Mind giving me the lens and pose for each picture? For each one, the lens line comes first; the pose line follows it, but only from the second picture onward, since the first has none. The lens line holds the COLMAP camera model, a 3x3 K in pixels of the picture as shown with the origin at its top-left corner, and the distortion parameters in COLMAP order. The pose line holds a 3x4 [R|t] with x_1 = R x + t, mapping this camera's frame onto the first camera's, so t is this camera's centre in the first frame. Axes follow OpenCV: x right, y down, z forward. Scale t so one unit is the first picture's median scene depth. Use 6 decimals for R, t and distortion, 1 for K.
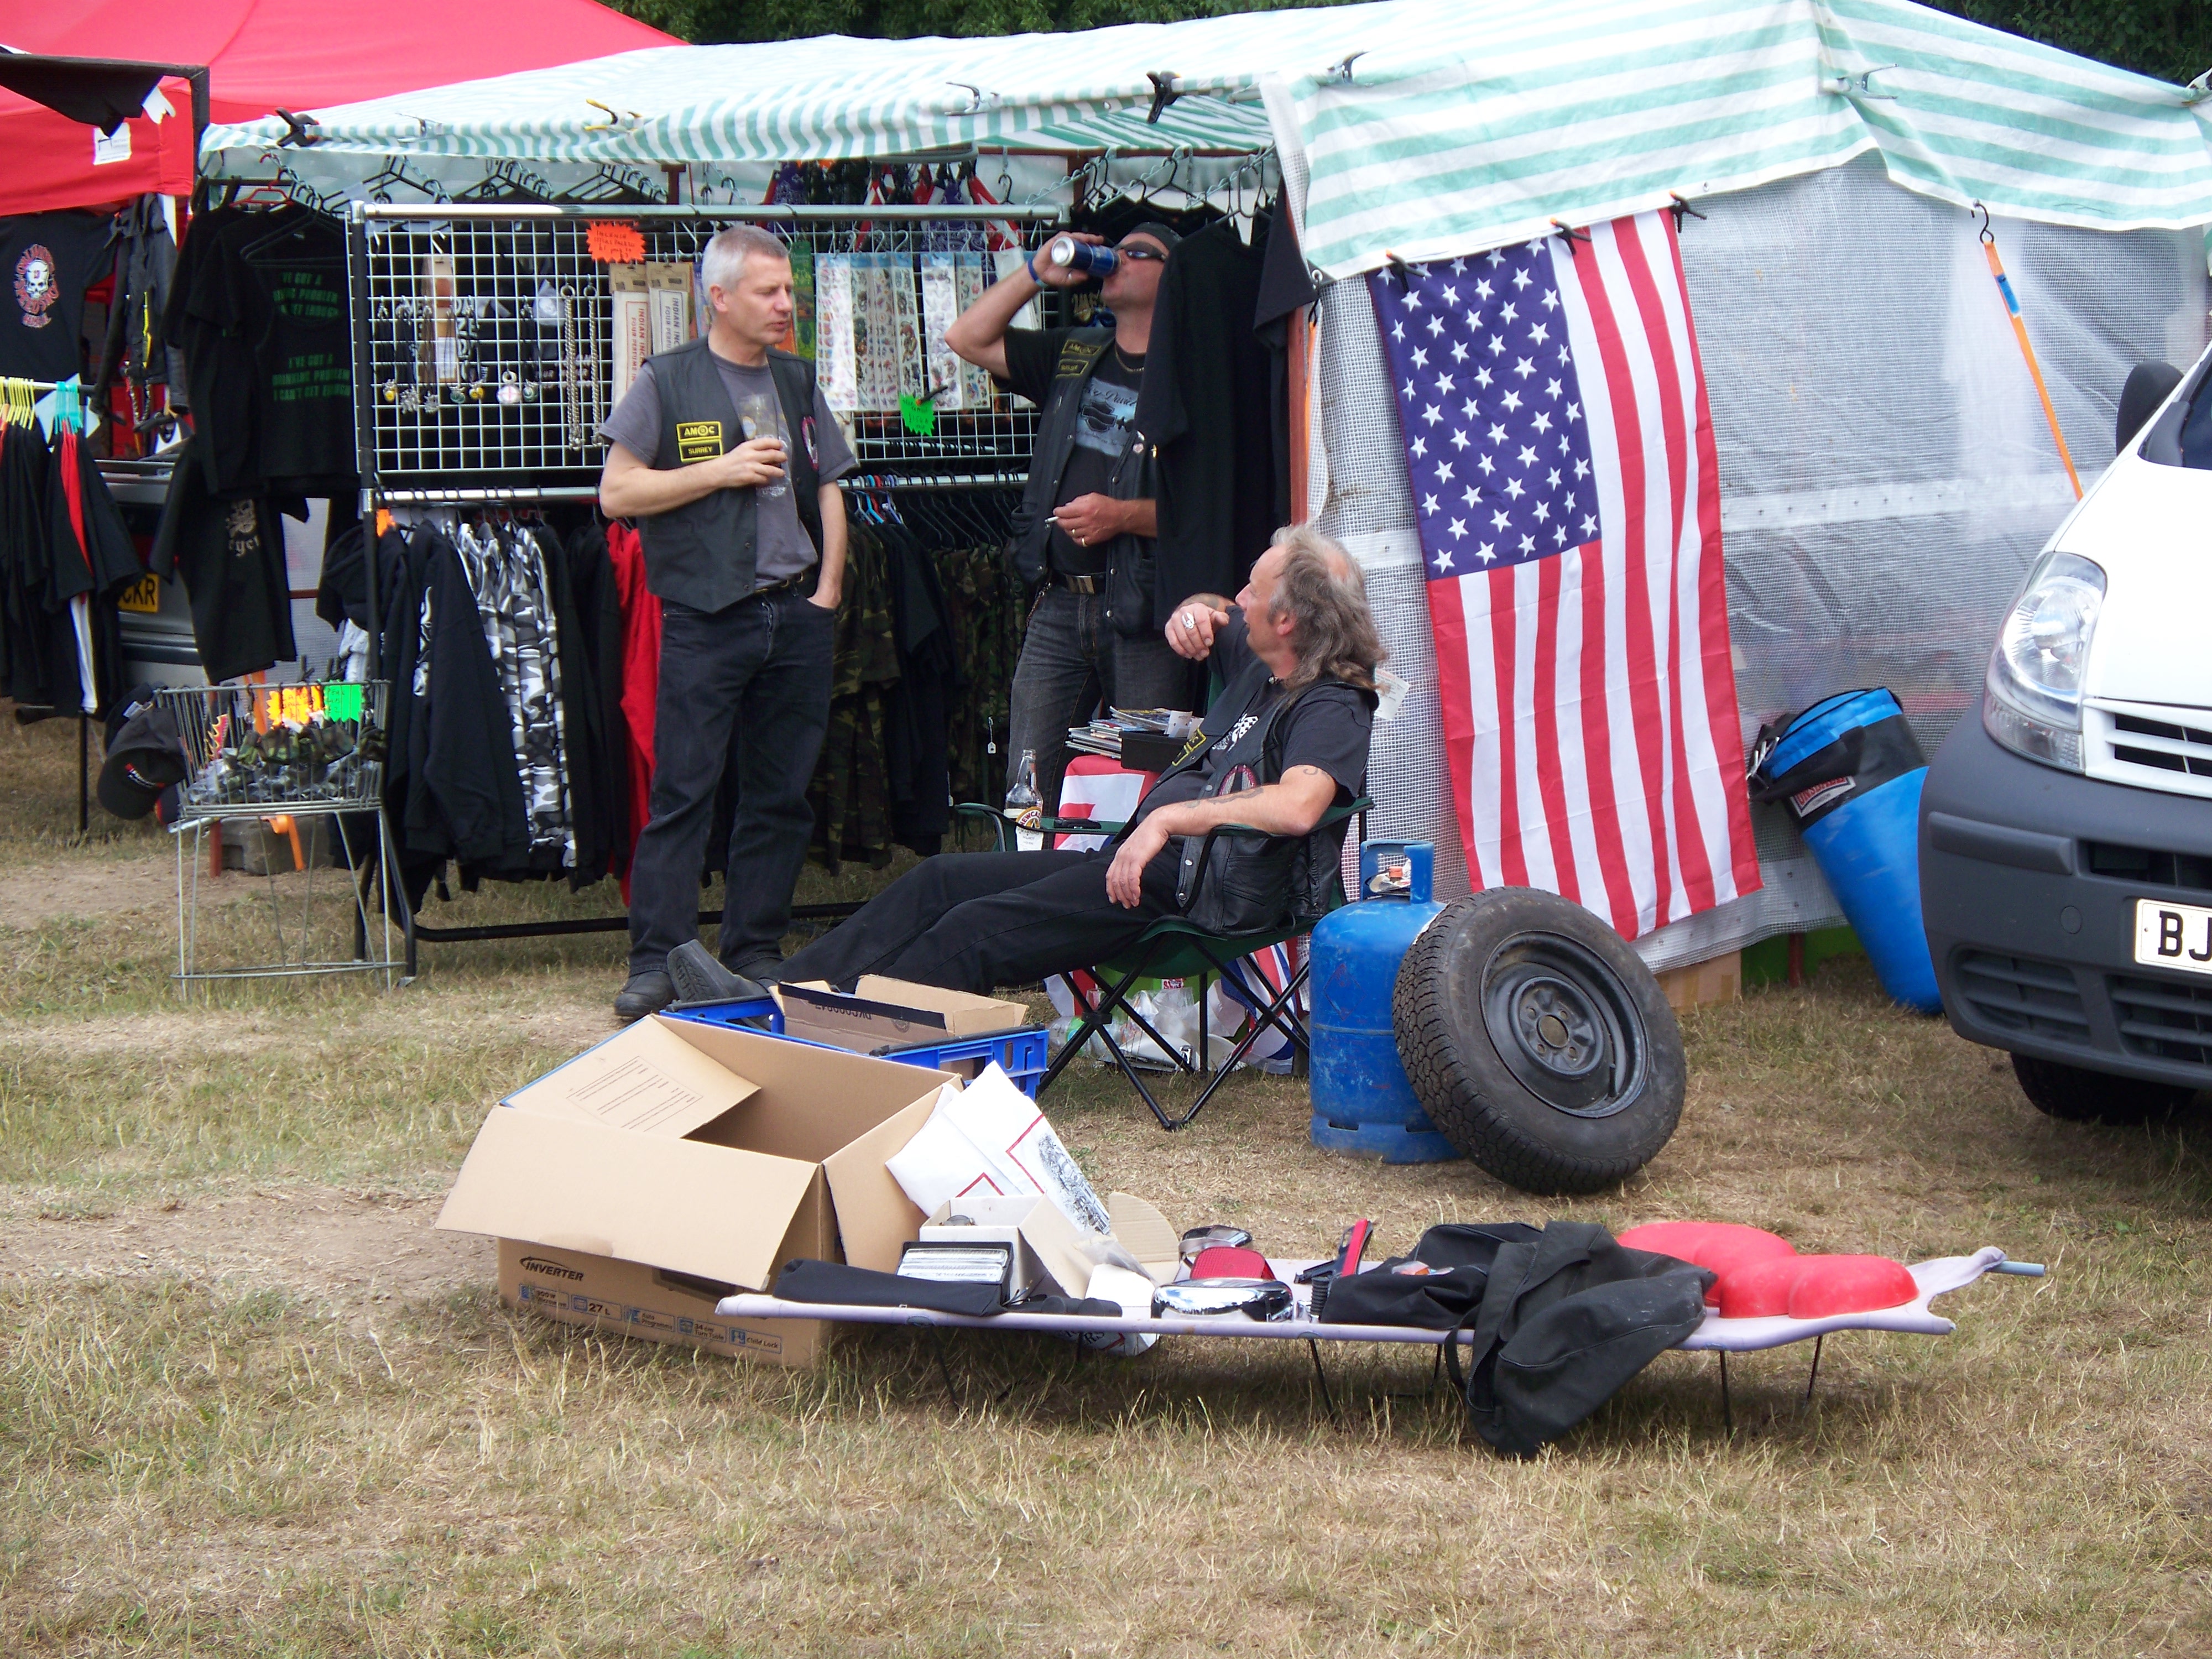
lens RADIAL K [[5133.1, 0, 1105.0], [0, 5133.1, 830.7], [0, 0, 1]] dist [0.036716, 0.000000]
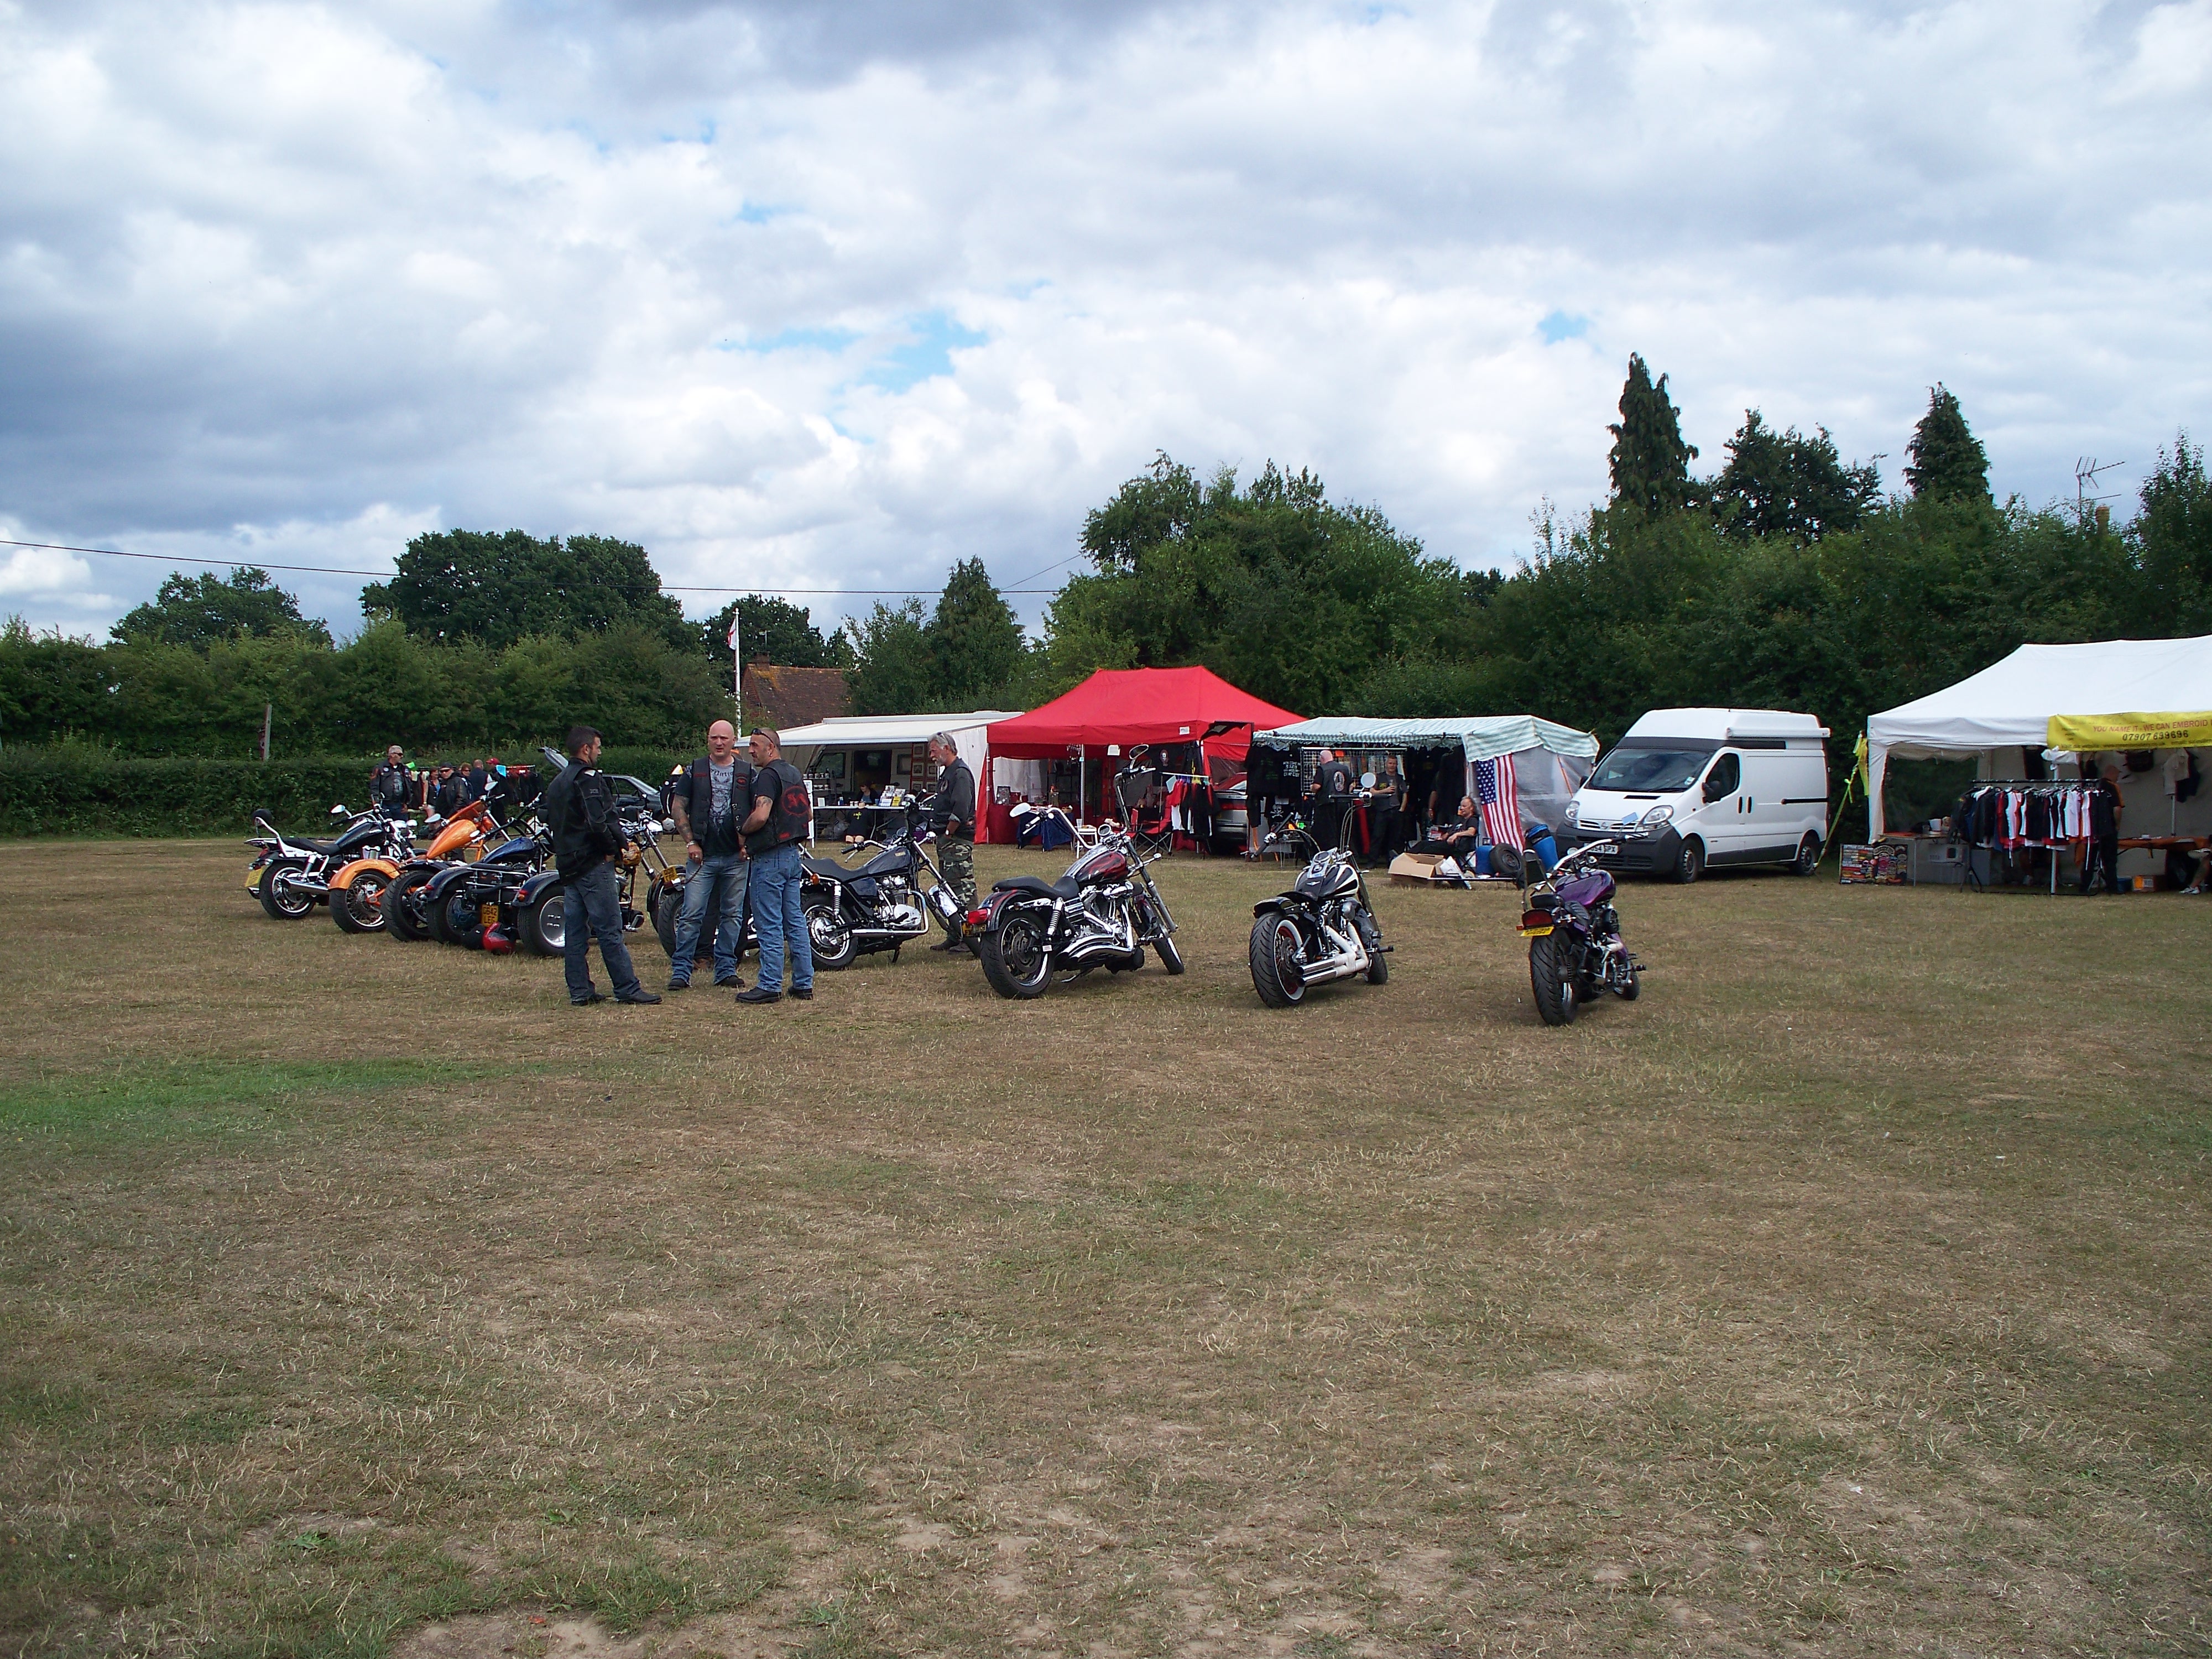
lens RADIAL K [[2852.7, 0, 1118.1], [0, 2852.7, 820.5], [0, 0, 1]] dist [-0.029503, 0.000000]
pose [[0.998614, 0.013536, 0.050865, -0.578788], [-0.009192, 0.996366, -0.084683, 0.280828], [-0.051826, 0.084098, 0.995109, -2.603432]]
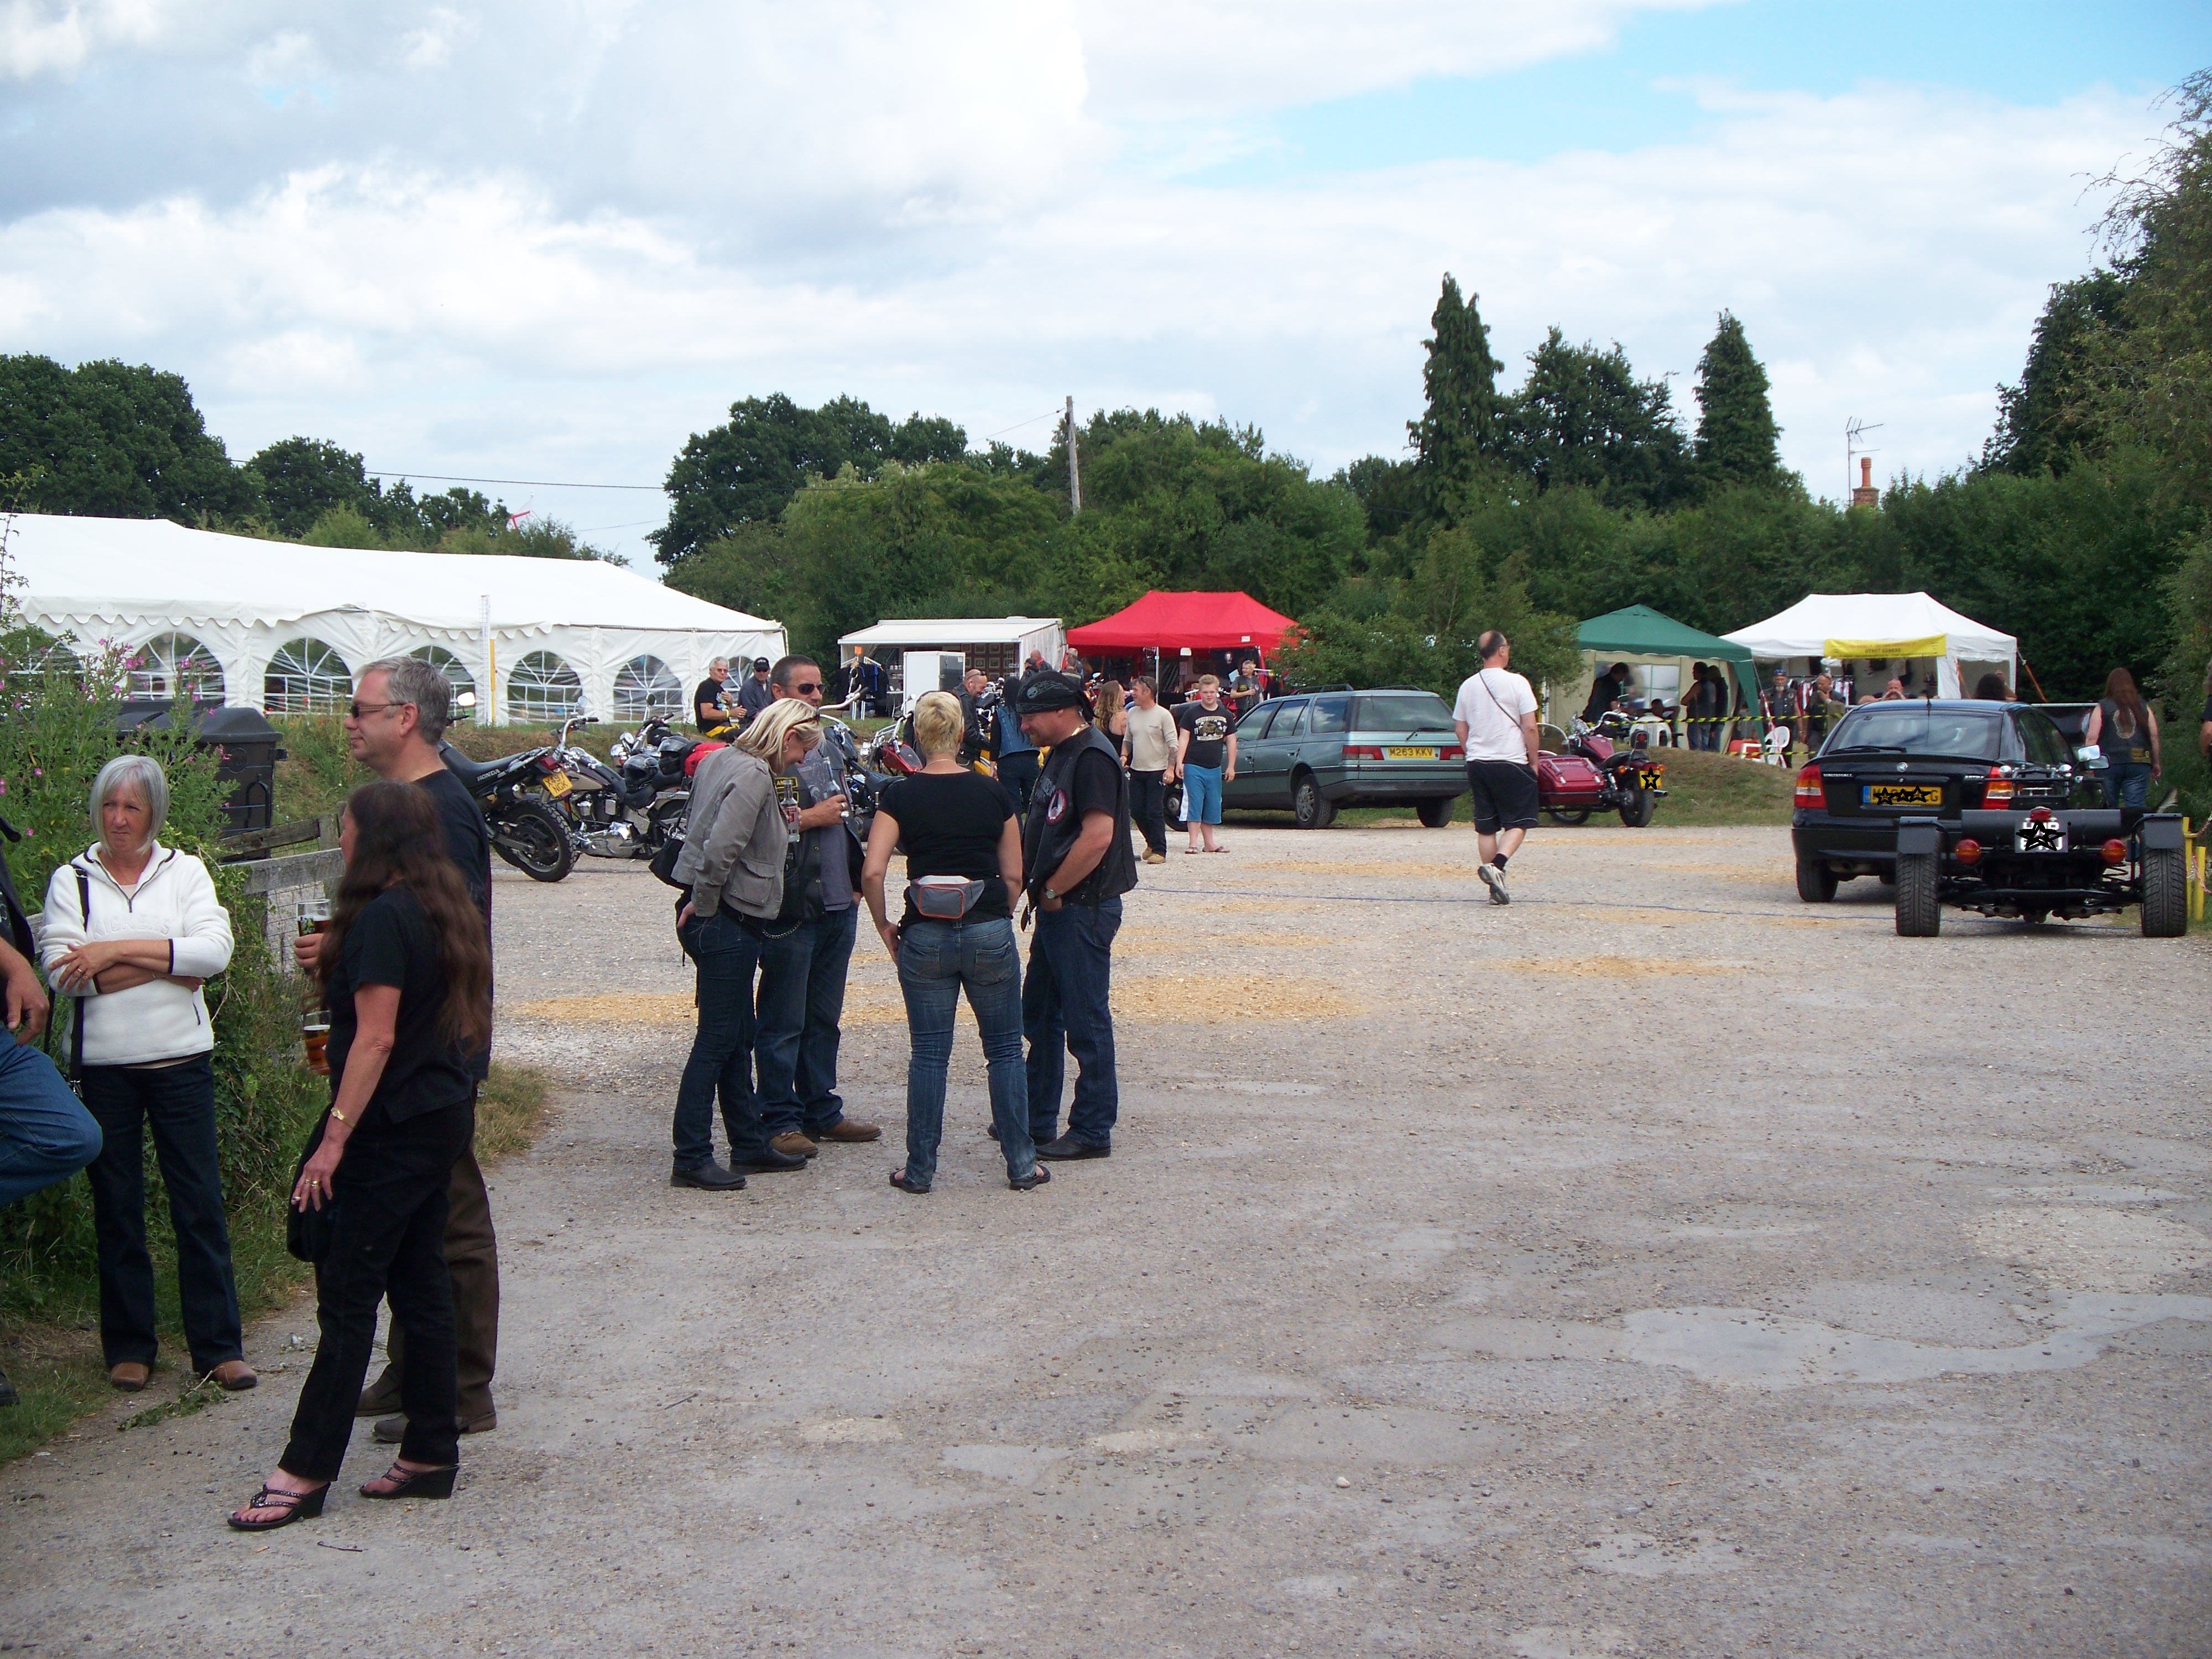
lens RADIAL K [[3938.5, 0, 1107.5], [0, 3938.5, 833.8], [0, 0, 1]] dist [0.211665, 0.000000]
pose [[0.981460, 0.012616, 0.191253, -2.317133], [-0.001762, 0.998383, -0.056816, 0.728088], [-0.191660, 0.055426, 0.979895, -7.019478]]
